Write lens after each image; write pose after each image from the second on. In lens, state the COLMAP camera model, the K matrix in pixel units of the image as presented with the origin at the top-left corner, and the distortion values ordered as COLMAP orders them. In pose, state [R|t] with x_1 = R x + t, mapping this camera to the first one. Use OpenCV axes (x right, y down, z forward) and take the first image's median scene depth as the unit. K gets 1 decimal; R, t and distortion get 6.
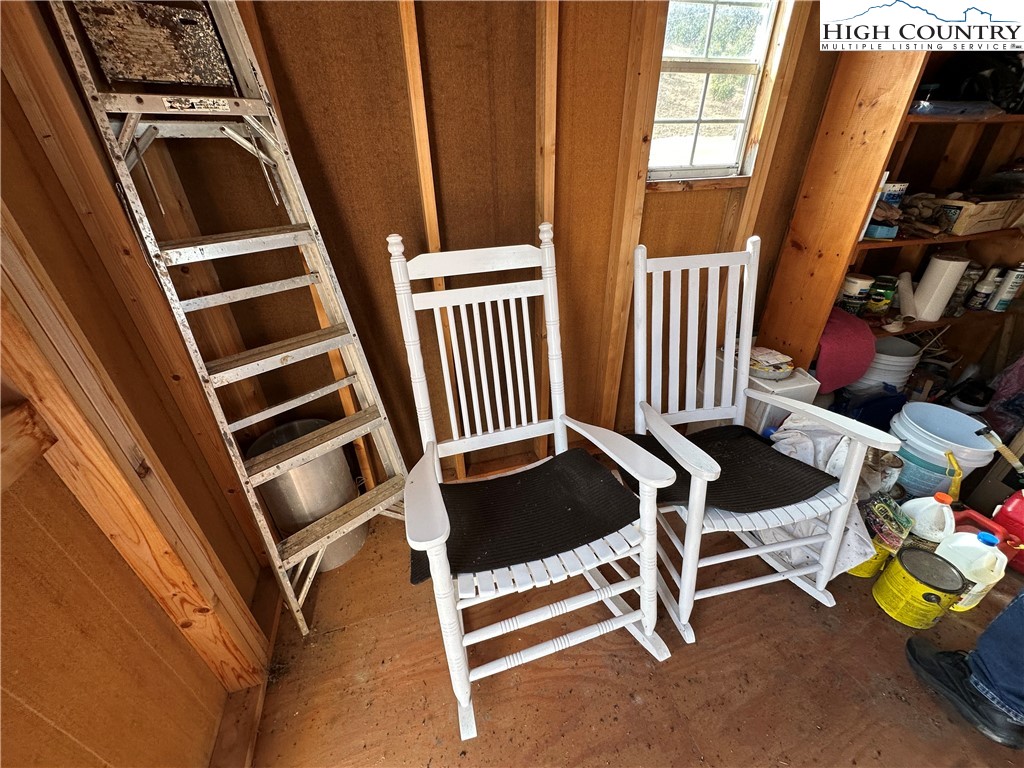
lens RADIAL K [[408.2, 0, 512.0], [0, 408.2, 384.0], [0, 0, 1]] dist [-0.001395, 0.000420]
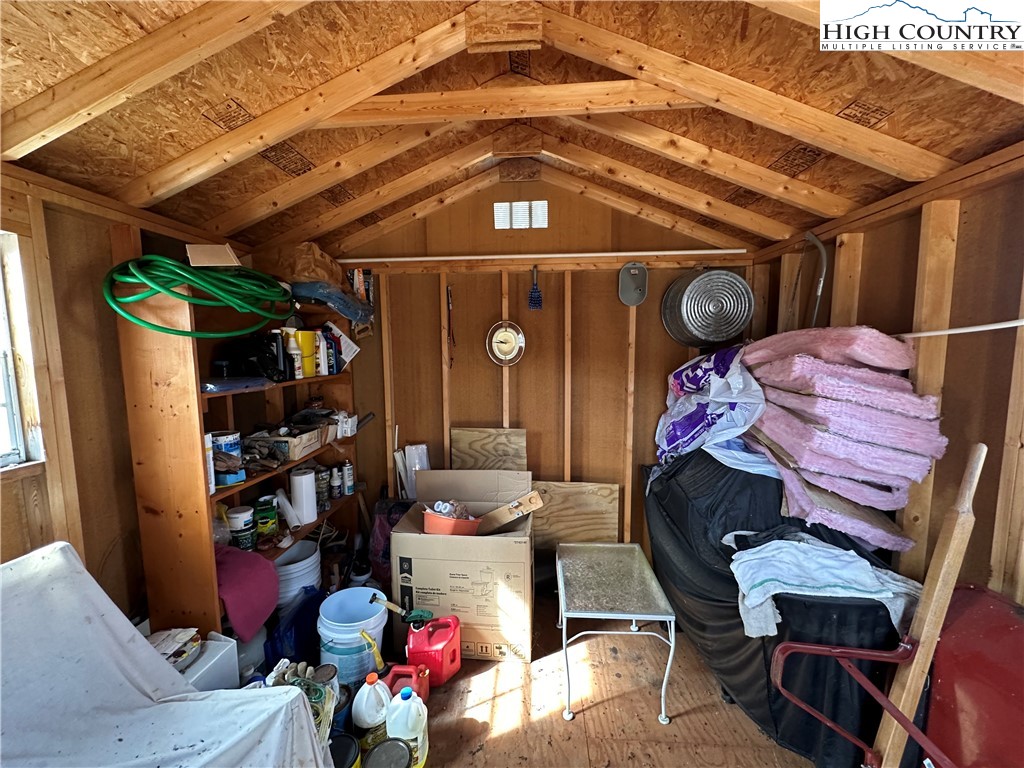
lens RADIAL K [[408.2, 0, 512.0], [0, 408.2, 384.0], [0, 0, 1]] dist [-0.001395, 0.000420]
pose [[0.350935, -0.072676, 0.933575, 0.155859], [0.474245, 0.873459, -0.110275, -0.106924], [-0.807426, 0.481442, 0.340994, -0.086509]]
